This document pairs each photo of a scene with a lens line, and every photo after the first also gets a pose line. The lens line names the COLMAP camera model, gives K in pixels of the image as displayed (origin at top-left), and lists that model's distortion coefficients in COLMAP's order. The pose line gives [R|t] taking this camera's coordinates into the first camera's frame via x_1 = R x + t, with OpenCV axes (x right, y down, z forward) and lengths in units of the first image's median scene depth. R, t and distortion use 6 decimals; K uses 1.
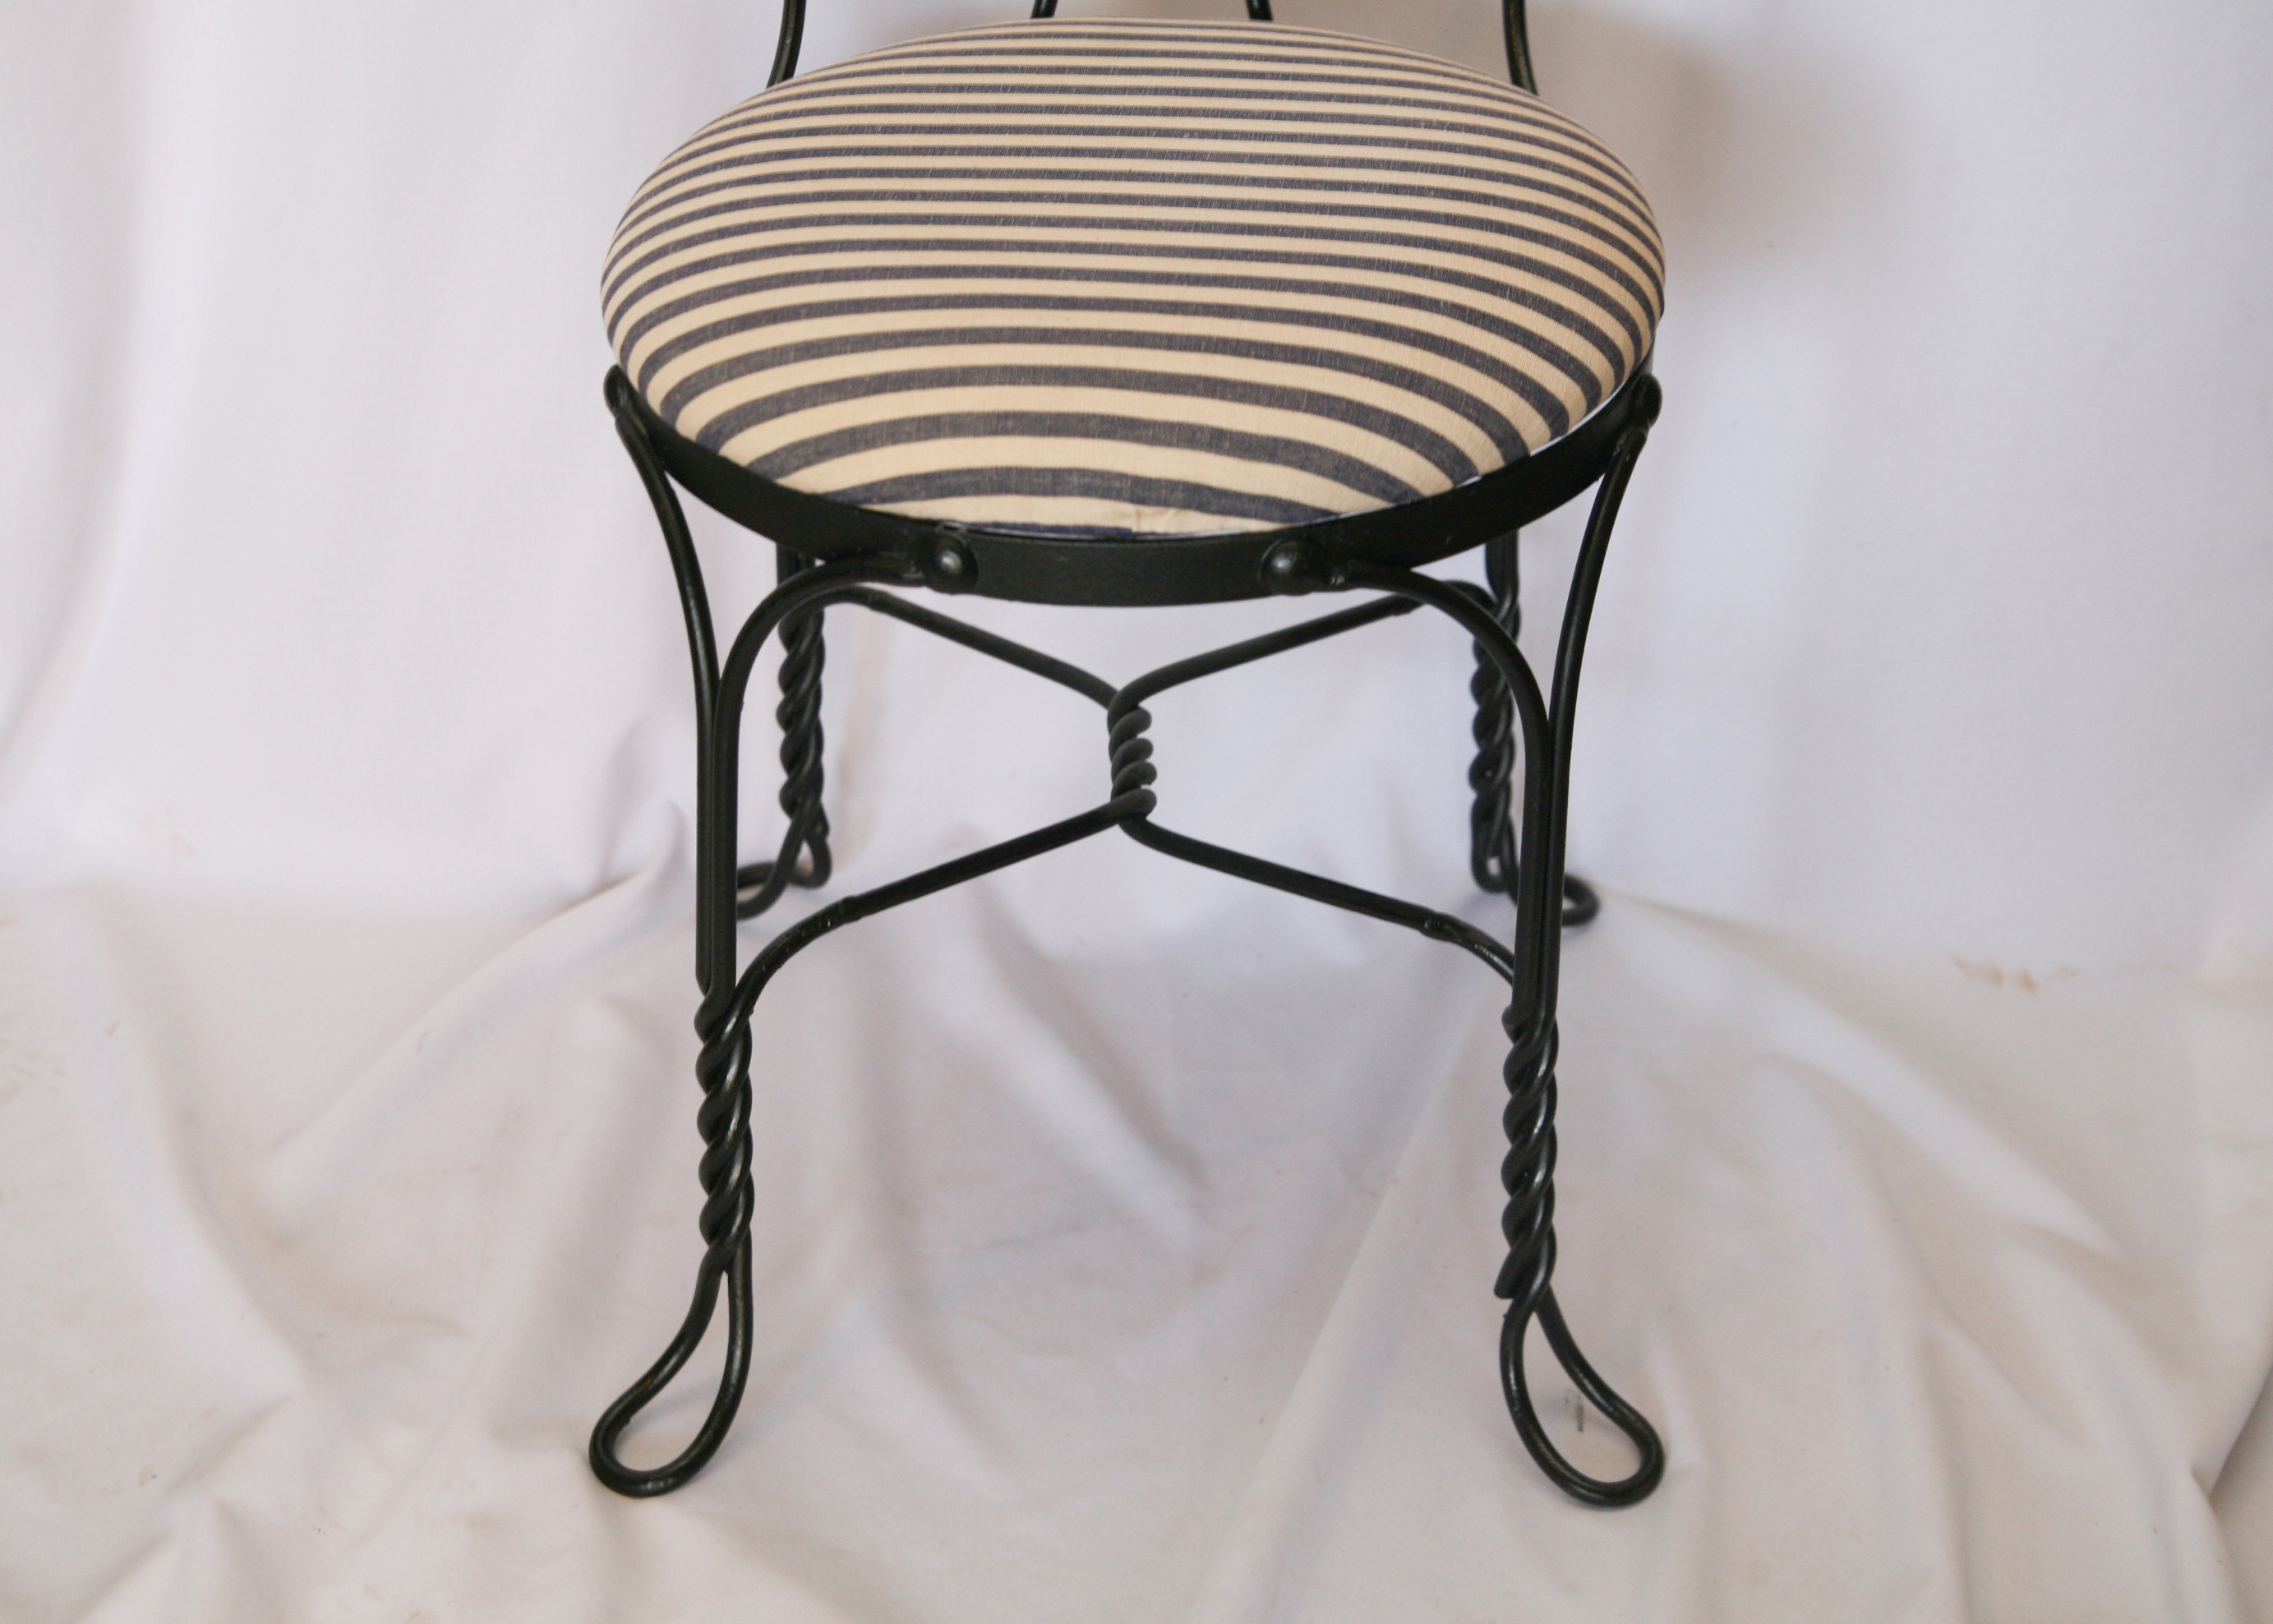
lens RADIAL K [[3825.7, 0, 1136.5], [0, 3825.7, 812.0], [0, 0, 1]] dist [0.029240, 0.014772]
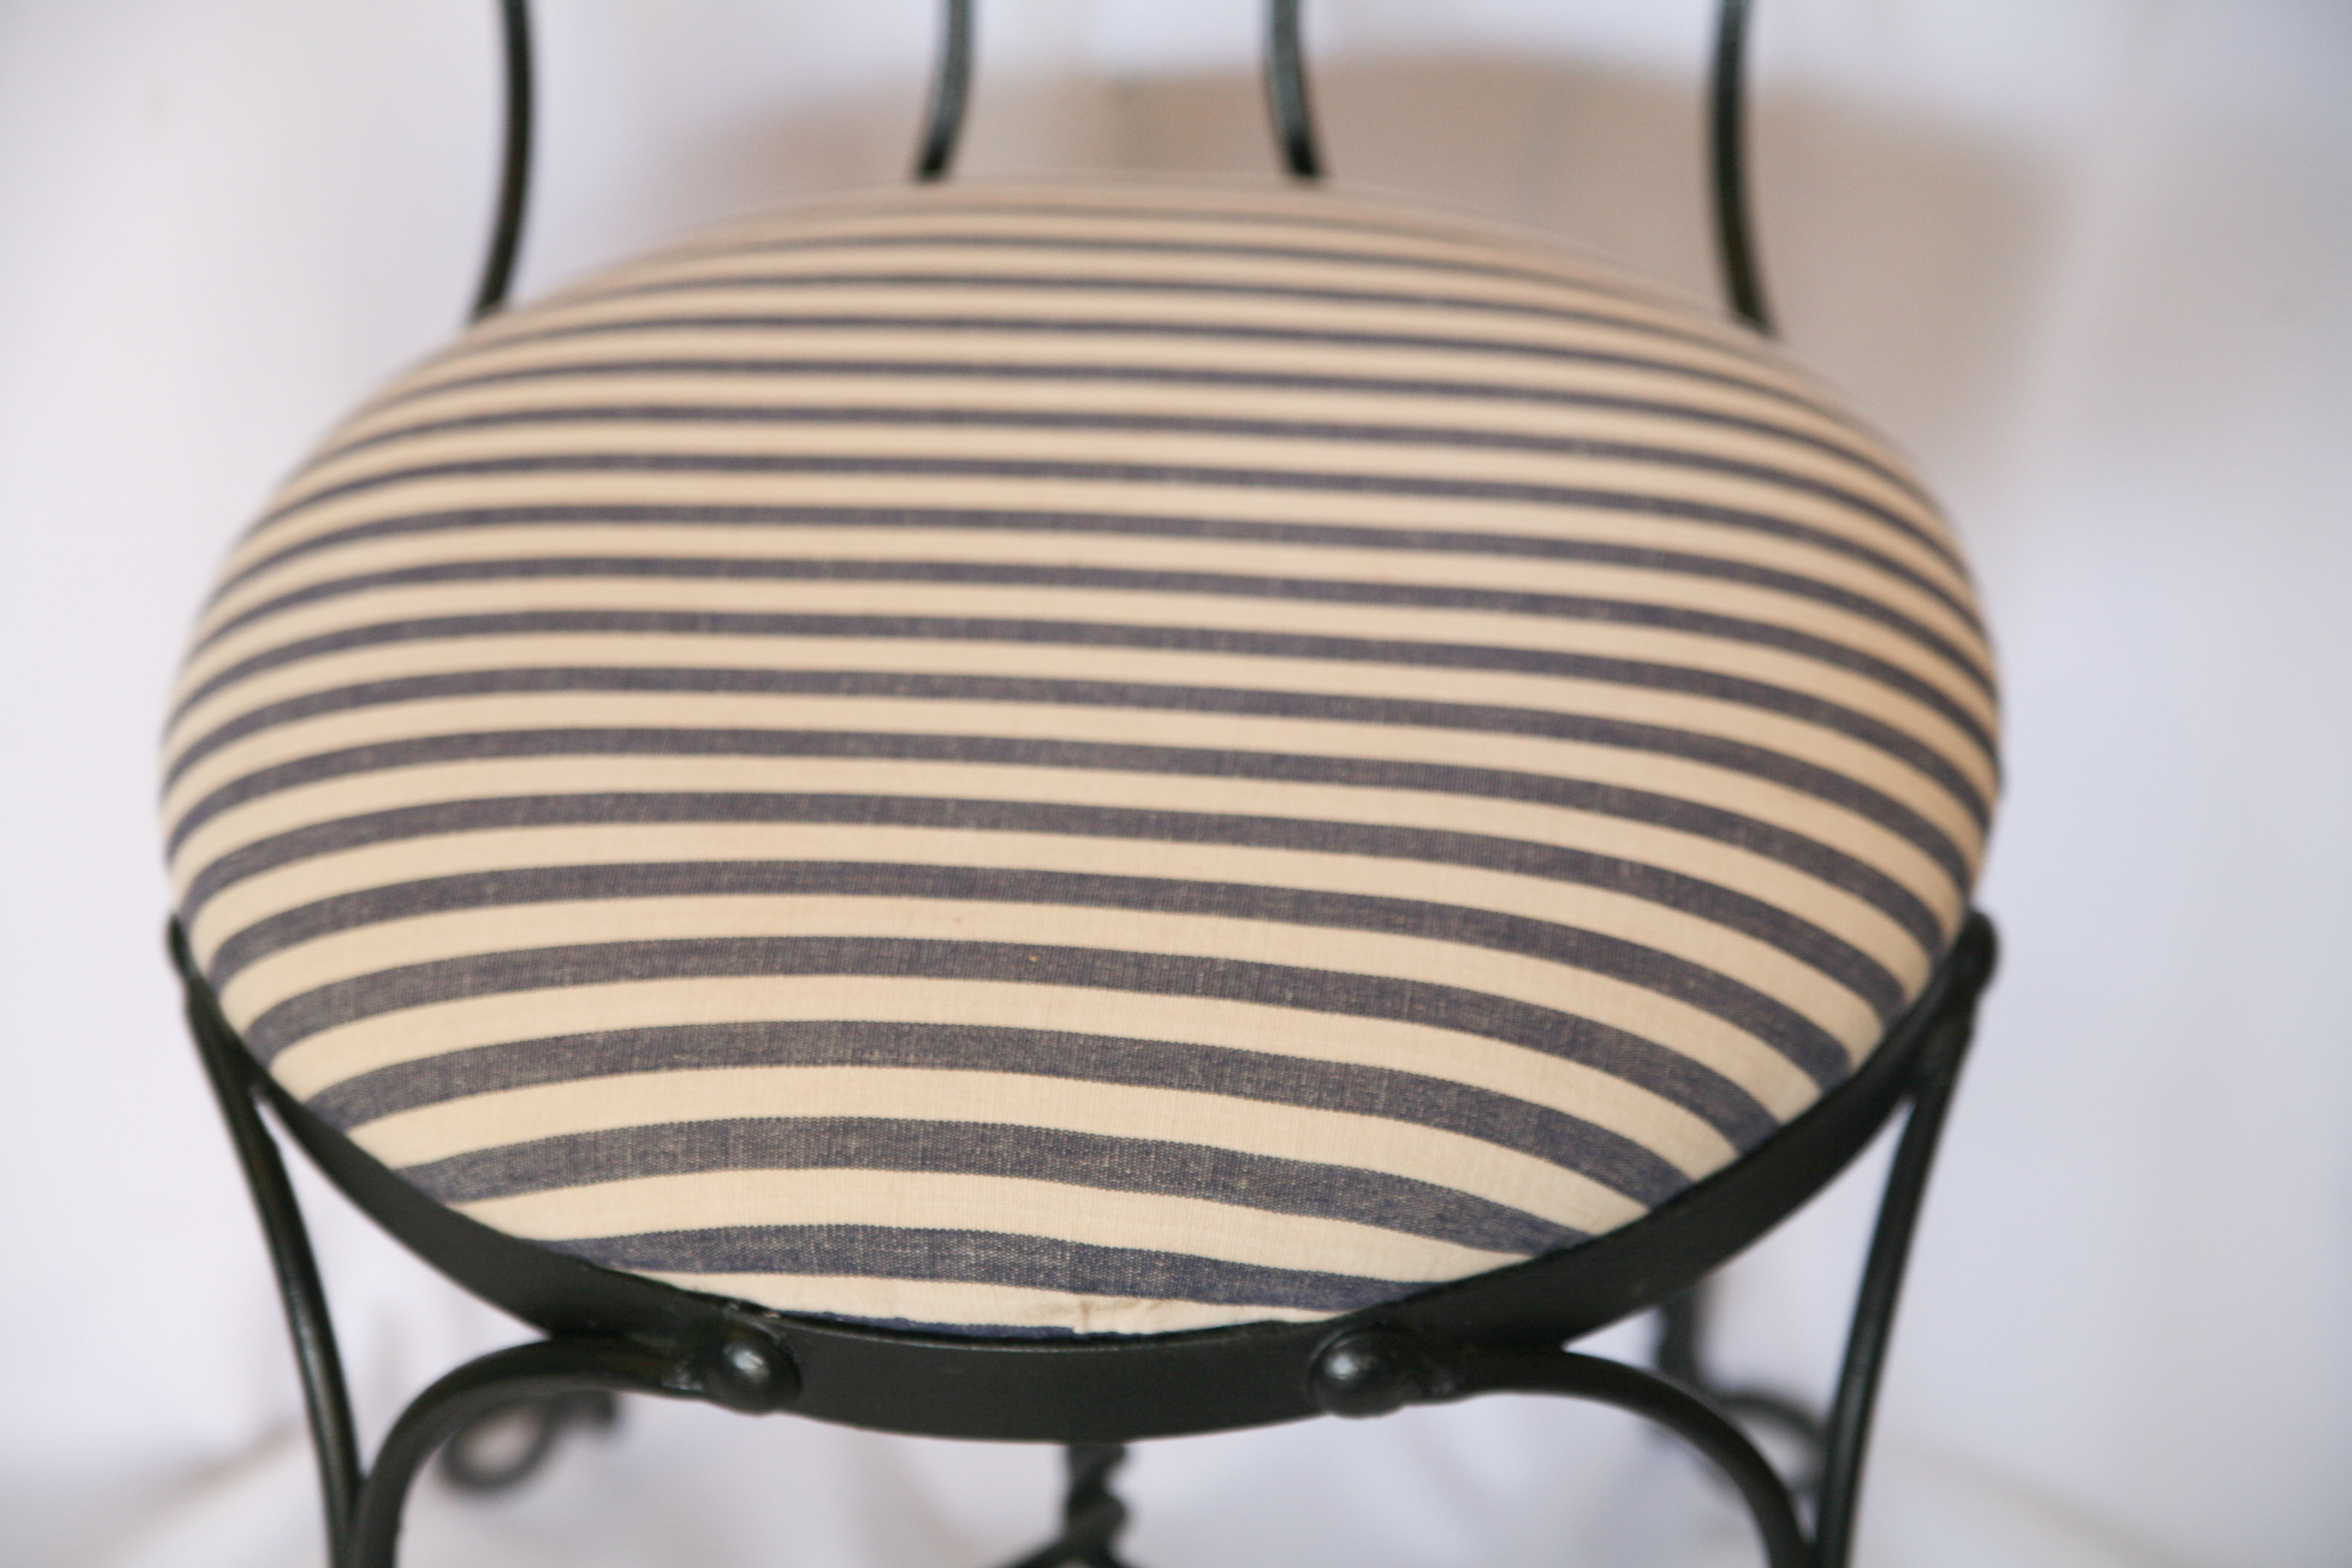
lens RADIAL K [[4670.6, 0, 1176.0], [0, 4670.6, 784.0], [0, 0, 1]] dist [0.149544, -0.060793]
pose [[0.999958, -0.008979, 0.001554, 0.012446], [0.008842, 0.997325, 0.072560, -0.189948], [-0.002201, -0.072543, 0.997363, 0.306078]]
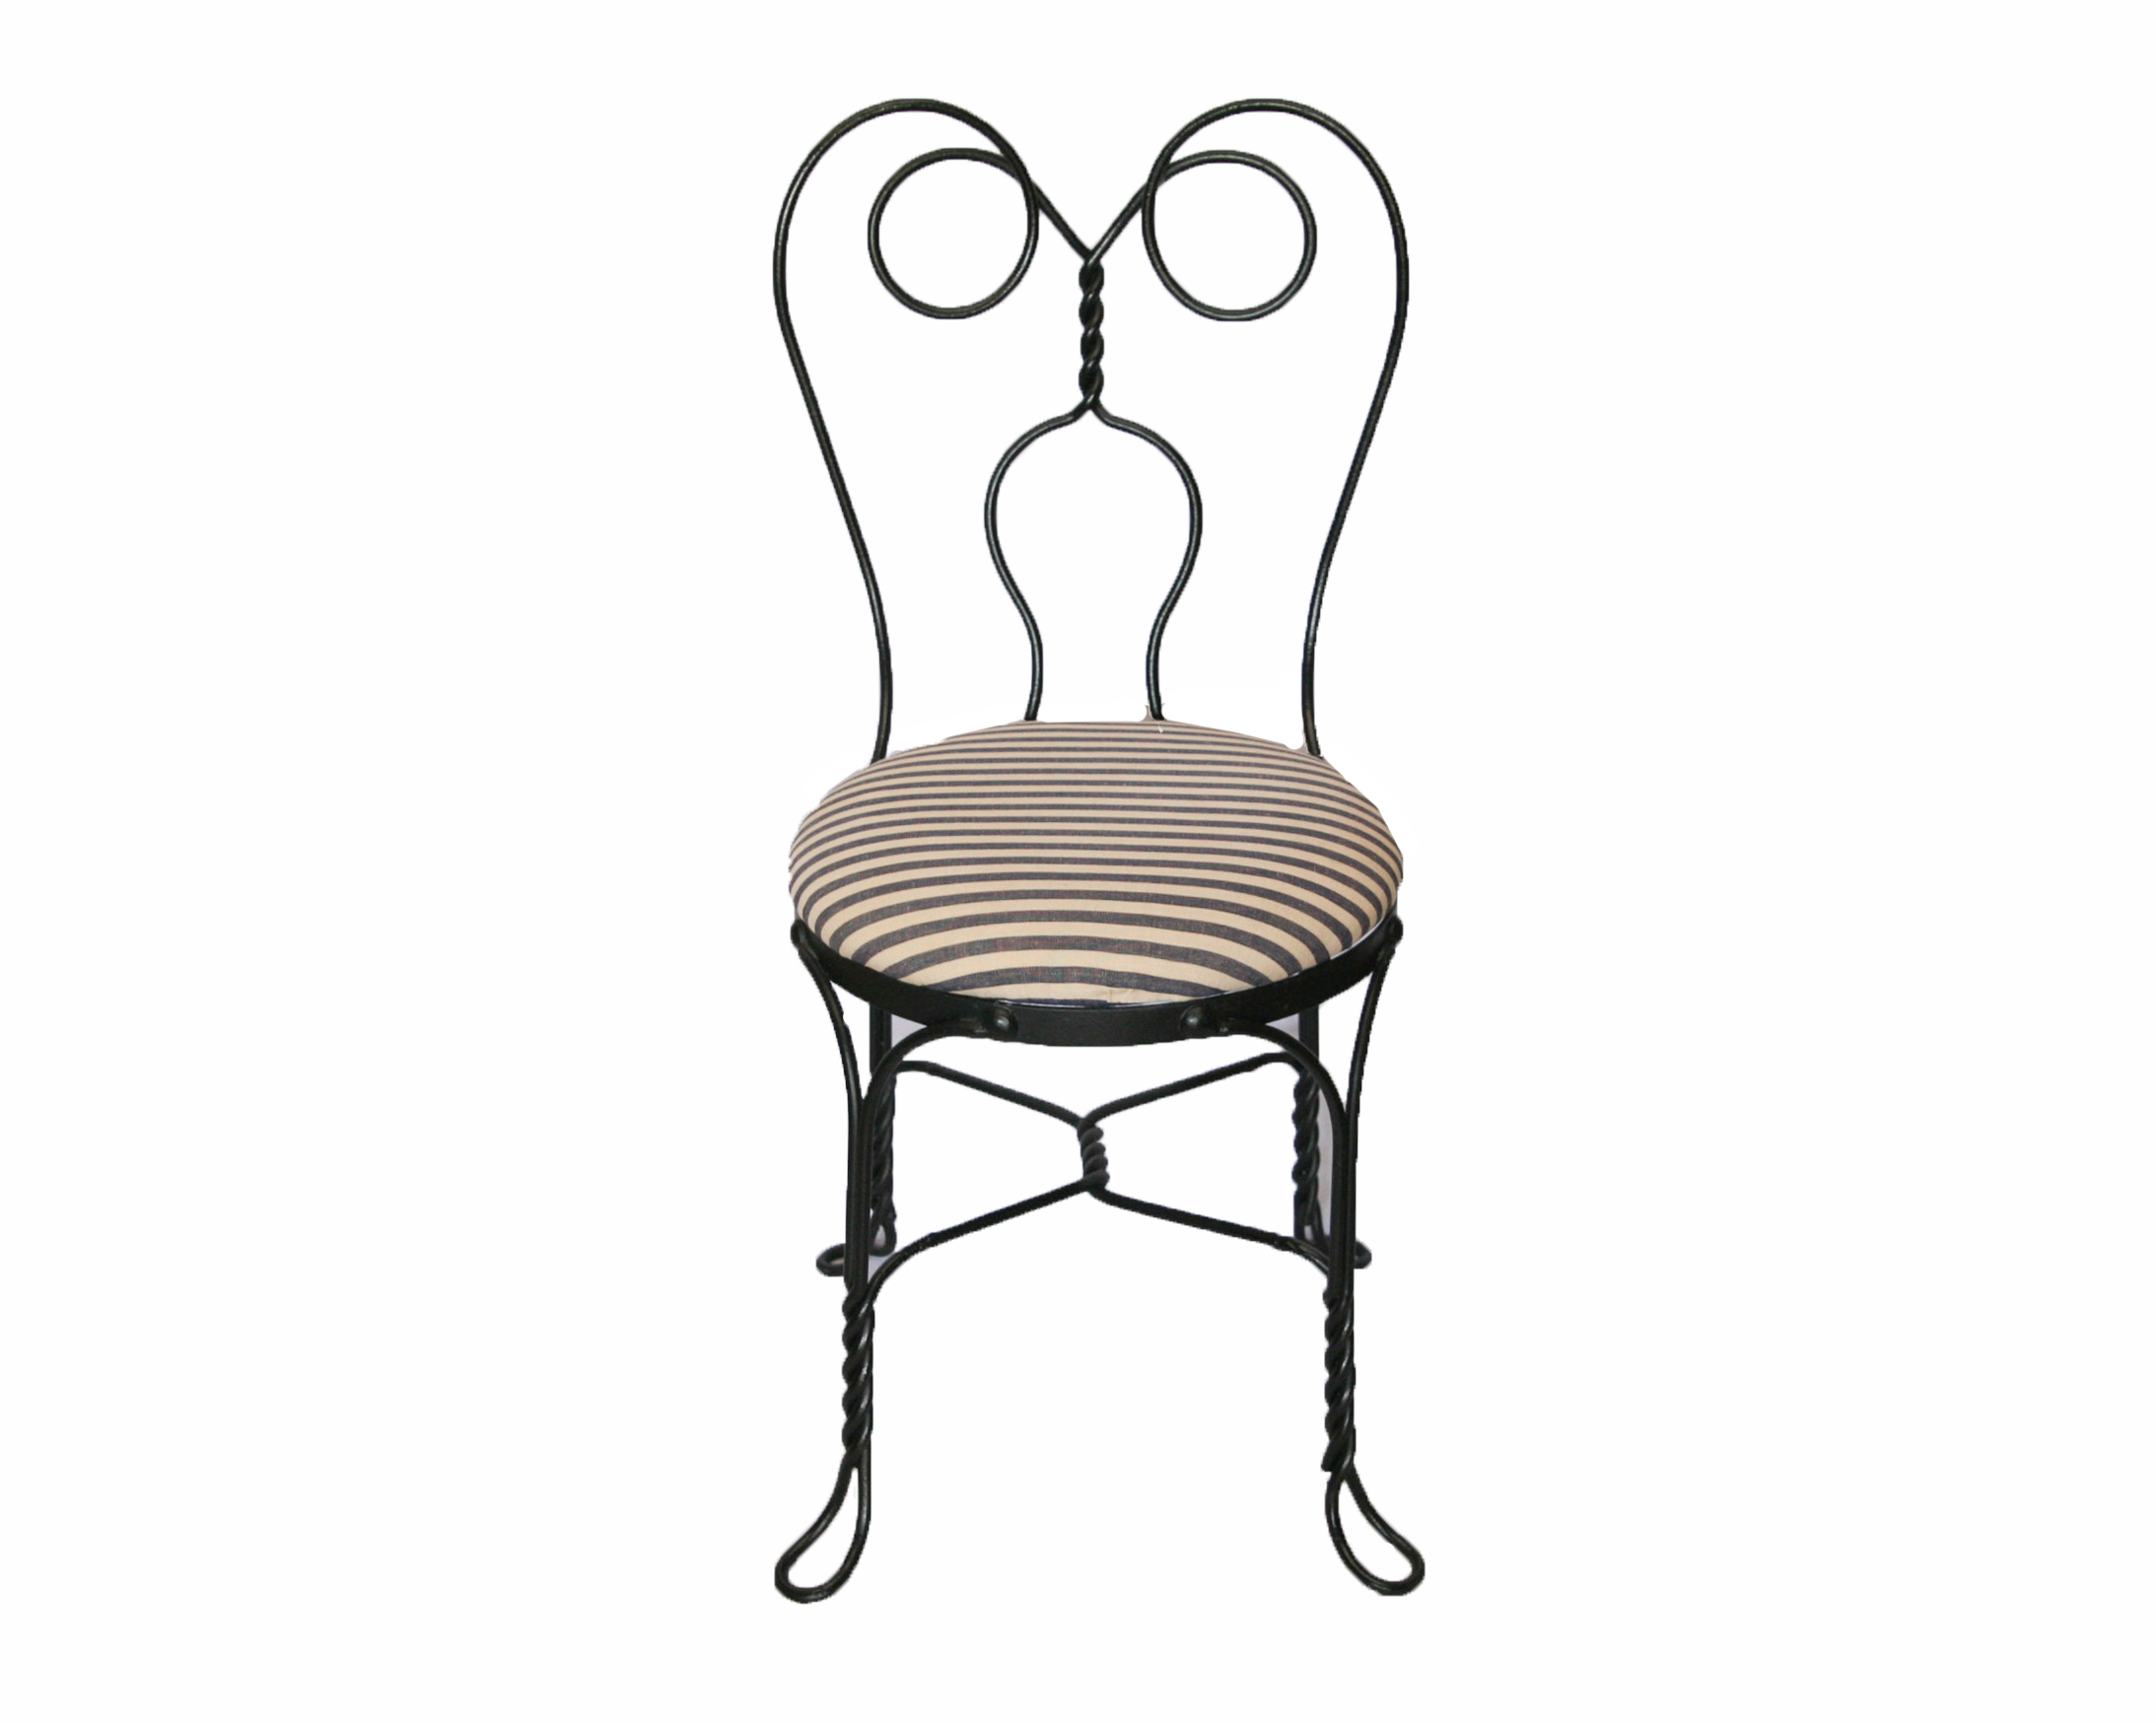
lens RADIAL K [[2963.9, 0, 1020.6], [0, 2963.9, 861.7], [0, 0, 1]] dist [-0.140583, 0.006689]
pose [[0.999827, -0.014199, 0.012051, -0.052935], [0.015970, 0.986582, -0.162481, 0.078027], [-0.009582, 0.162646, 0.986638, -0.329473]]
